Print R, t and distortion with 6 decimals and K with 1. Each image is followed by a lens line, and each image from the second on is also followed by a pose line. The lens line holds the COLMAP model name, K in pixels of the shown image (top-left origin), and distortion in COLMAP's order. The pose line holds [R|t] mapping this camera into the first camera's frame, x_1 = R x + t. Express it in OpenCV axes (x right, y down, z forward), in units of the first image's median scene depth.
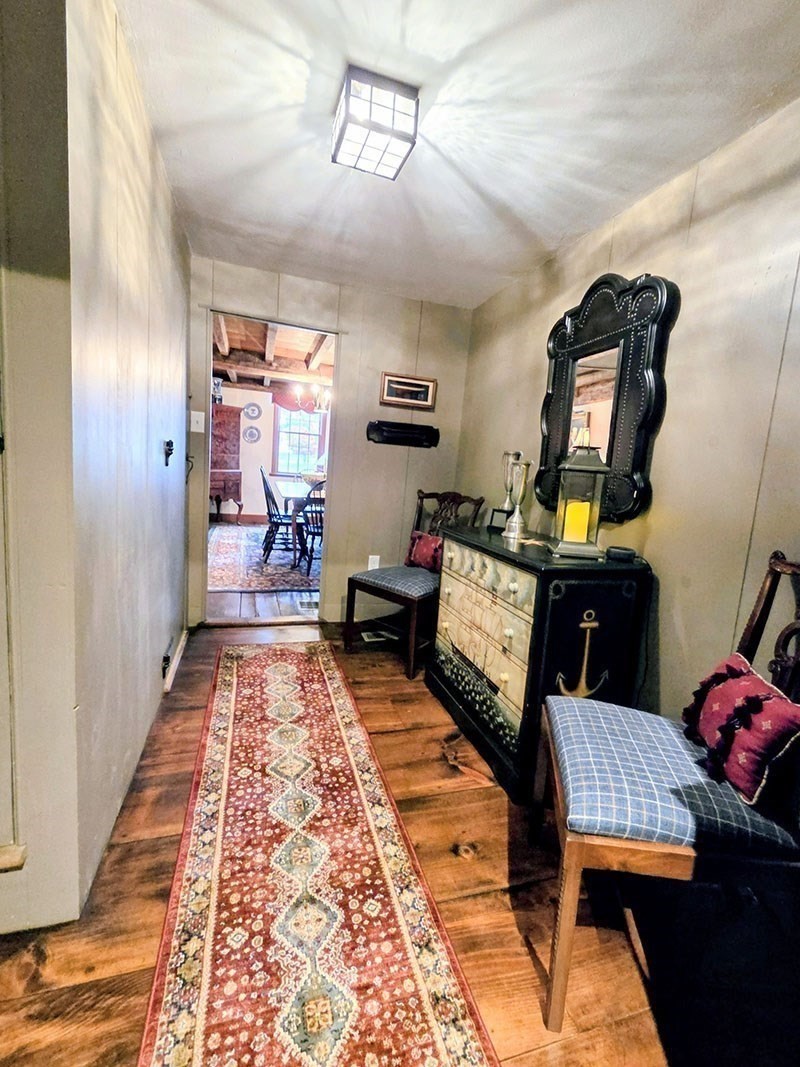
lens RADIAL K [[451.1, 0, 393.0], [0, 451.1, 526.2], [0, 0, 1]] dist [0.007348, -0.000800]
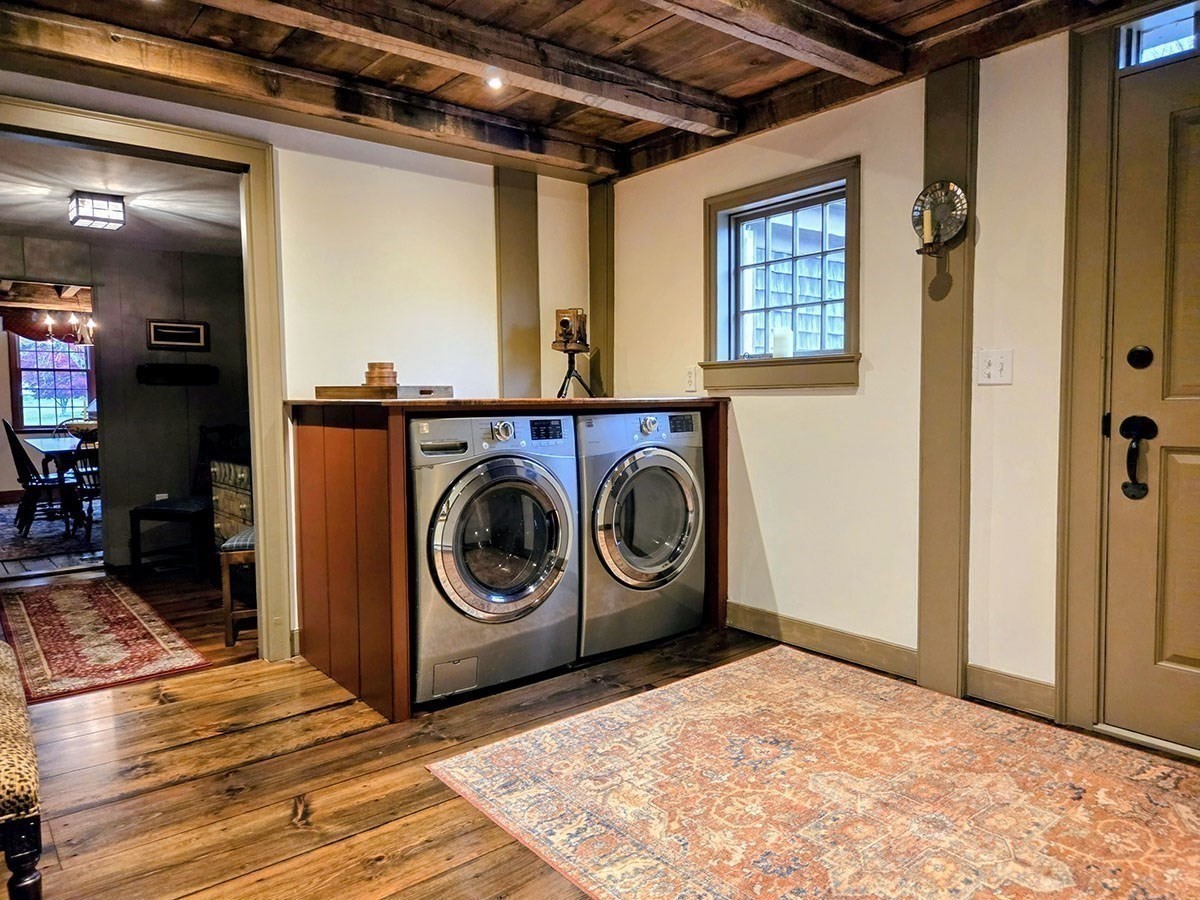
lens RADIAL K [[821.0, 0, 608.8], [0, 821.0, 454.7], [0, 0, 1]] dist [0.037158, -0.024807]
pose [[0.921271, -0.108506, 0.373479, 0.215883], [0.129719, 0.991032, -0.032061, 0.180674], [-0.366651, 0.077984, 0.927084, -1.187732]]
